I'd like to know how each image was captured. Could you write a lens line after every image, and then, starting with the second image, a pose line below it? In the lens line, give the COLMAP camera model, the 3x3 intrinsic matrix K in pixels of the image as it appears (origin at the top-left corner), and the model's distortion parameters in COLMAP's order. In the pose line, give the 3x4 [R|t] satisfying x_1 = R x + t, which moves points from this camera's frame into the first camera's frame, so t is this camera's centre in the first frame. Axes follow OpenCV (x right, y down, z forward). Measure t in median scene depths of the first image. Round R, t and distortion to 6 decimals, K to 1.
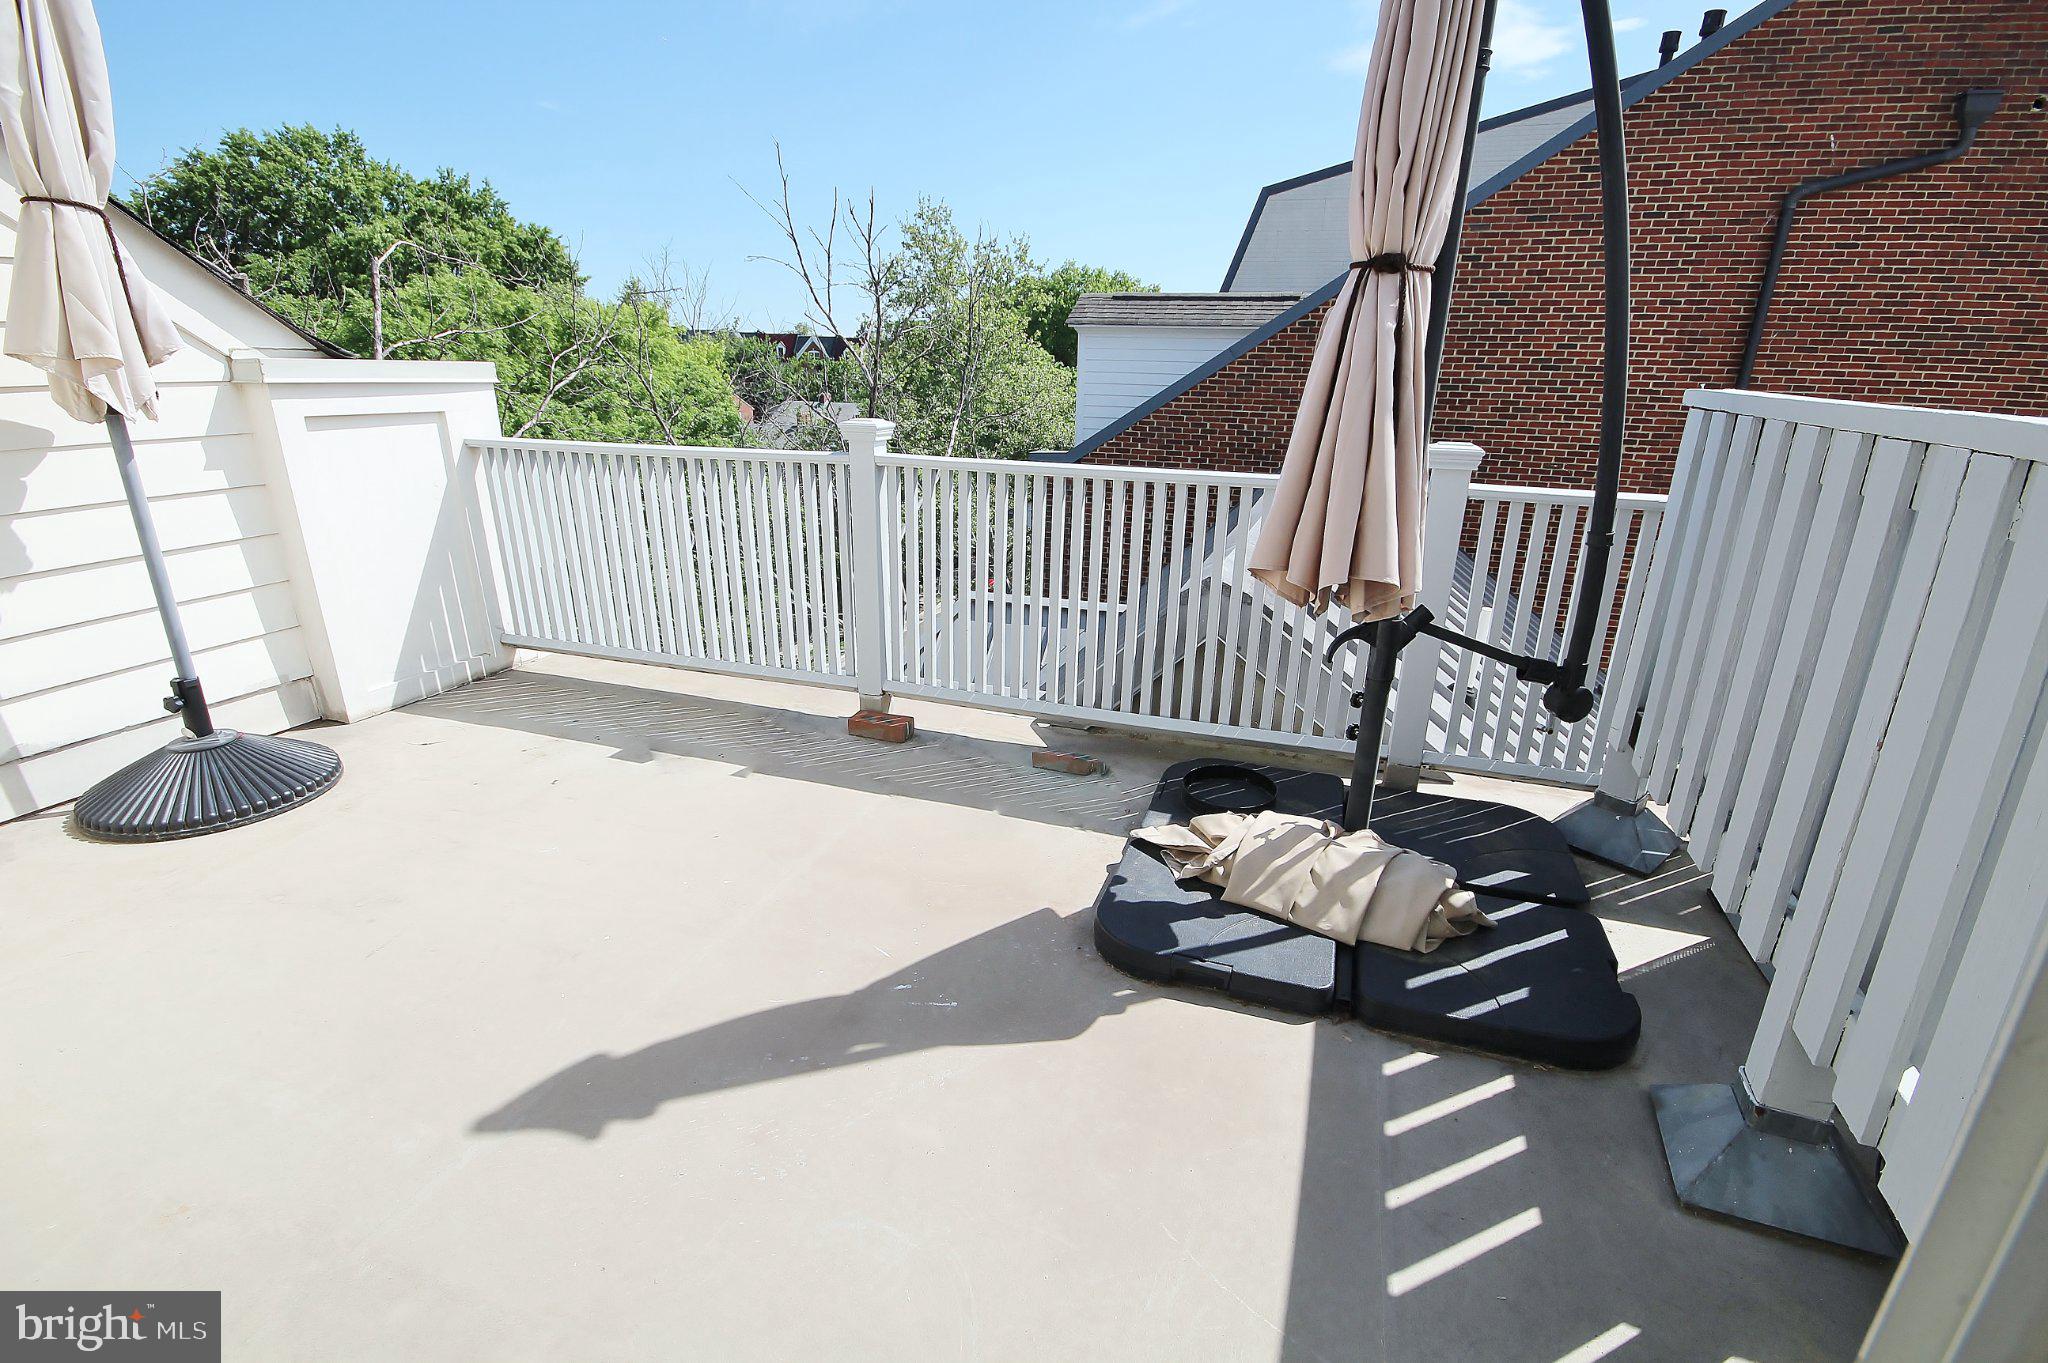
lens RADIAL K [[965.7, 0, 1024.0], [0, 965.7, 681.5], [0, 0, 1]] dist [0.017530, 0.000022]
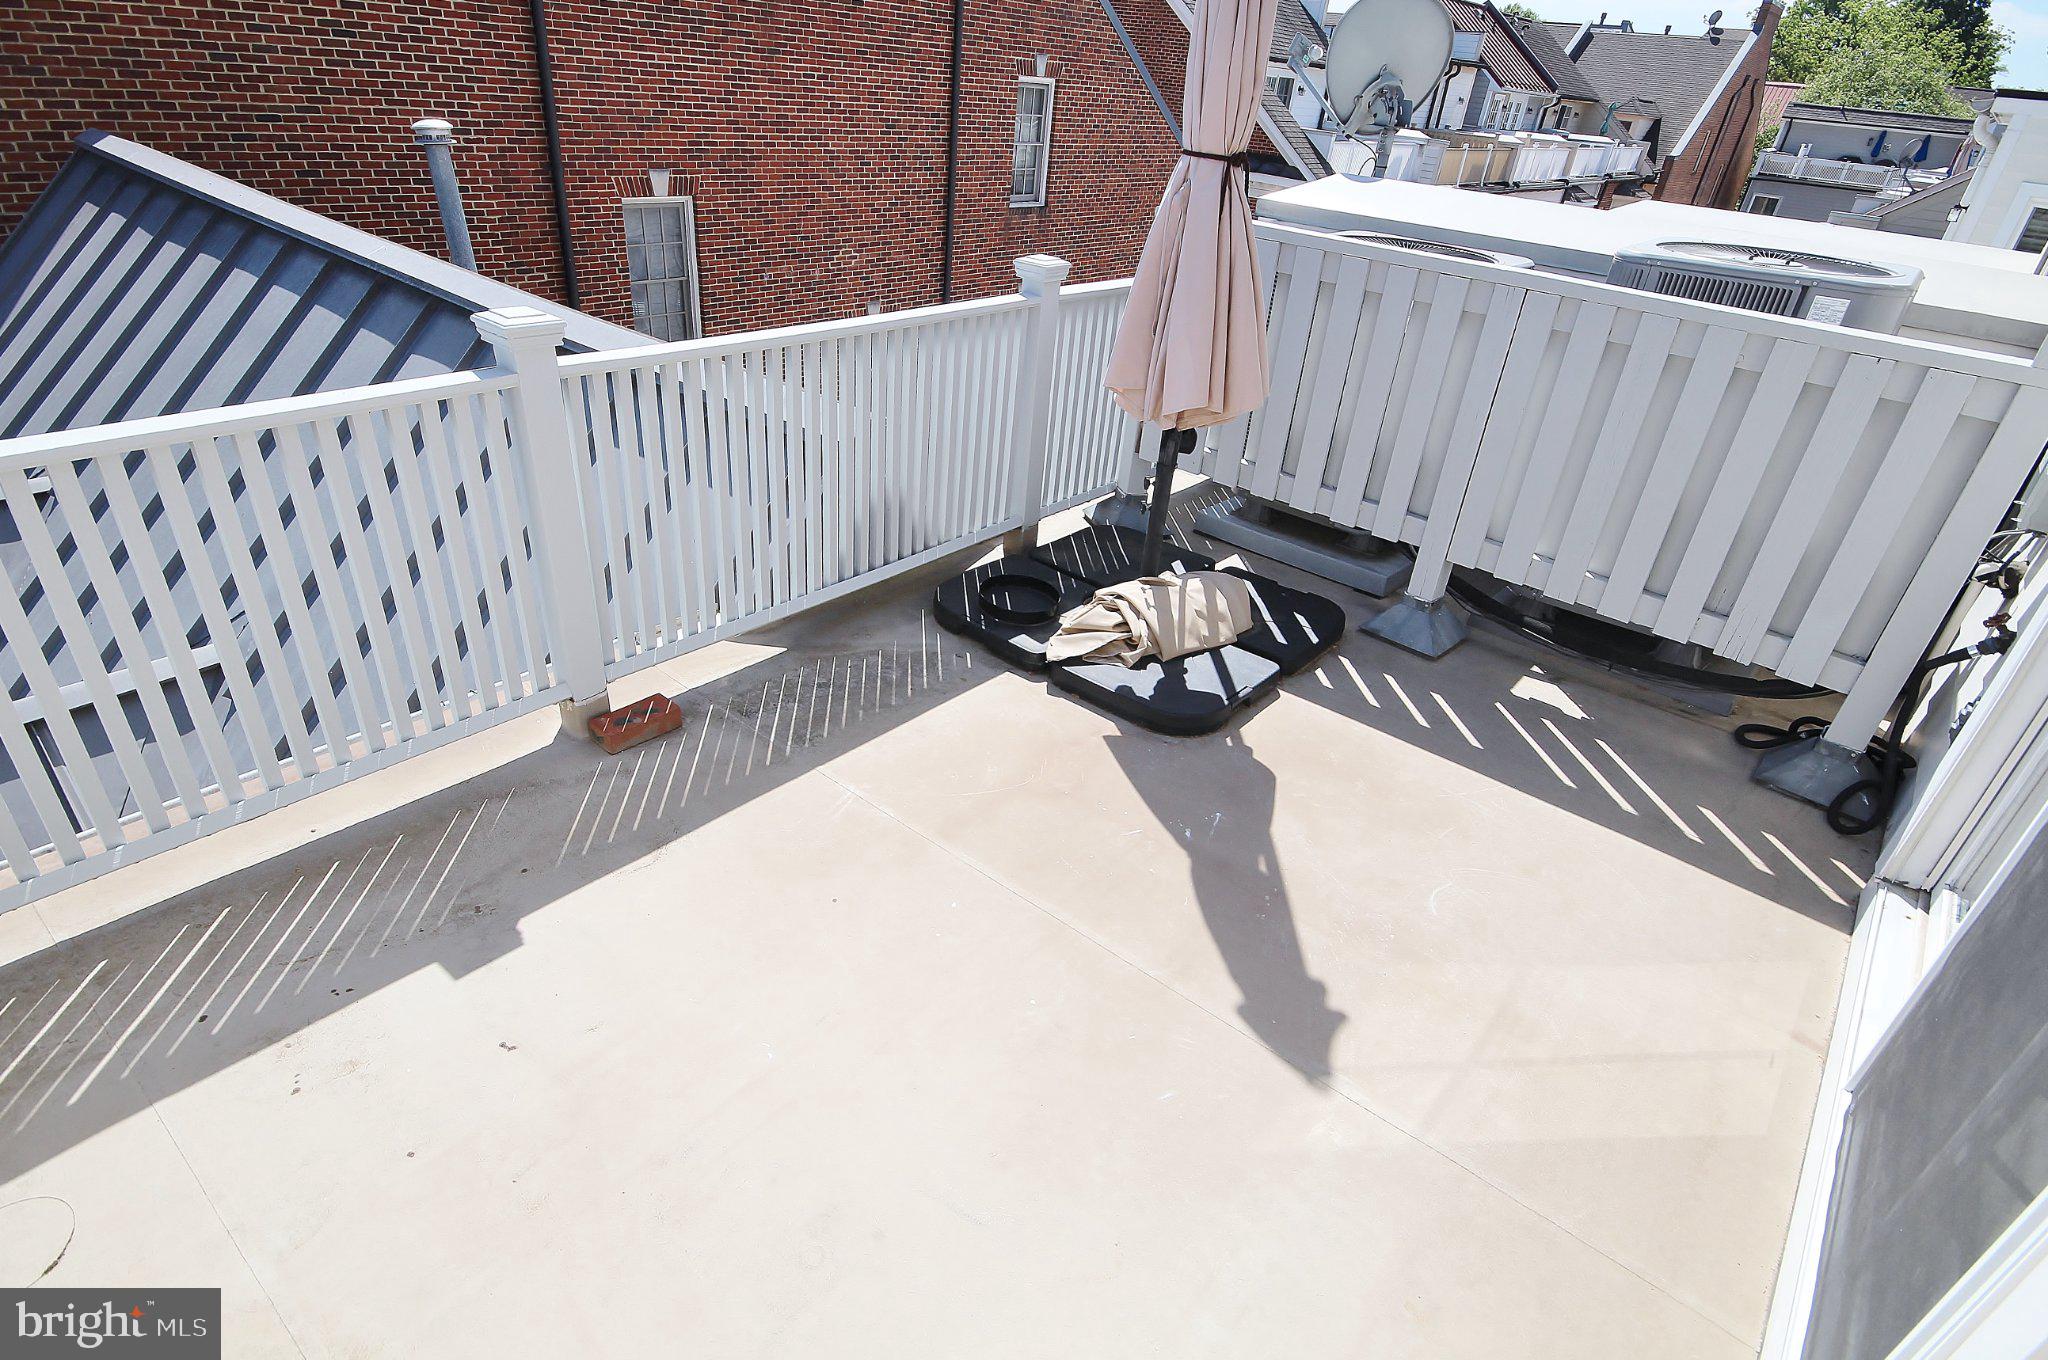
lens RADIAL K [[1088.9, 0, 1024.0], [0, 1088.9, 680.0], [0, 0, 1]] dist [-0.001744, -0.000153]
pose [[0.358614, -0.464234, 0.809866, -1.134943], [0.222739, 0.885067, 0.408711, -0.421763], [-0.906523, 0.033819, 0.420801, 0.585368]]
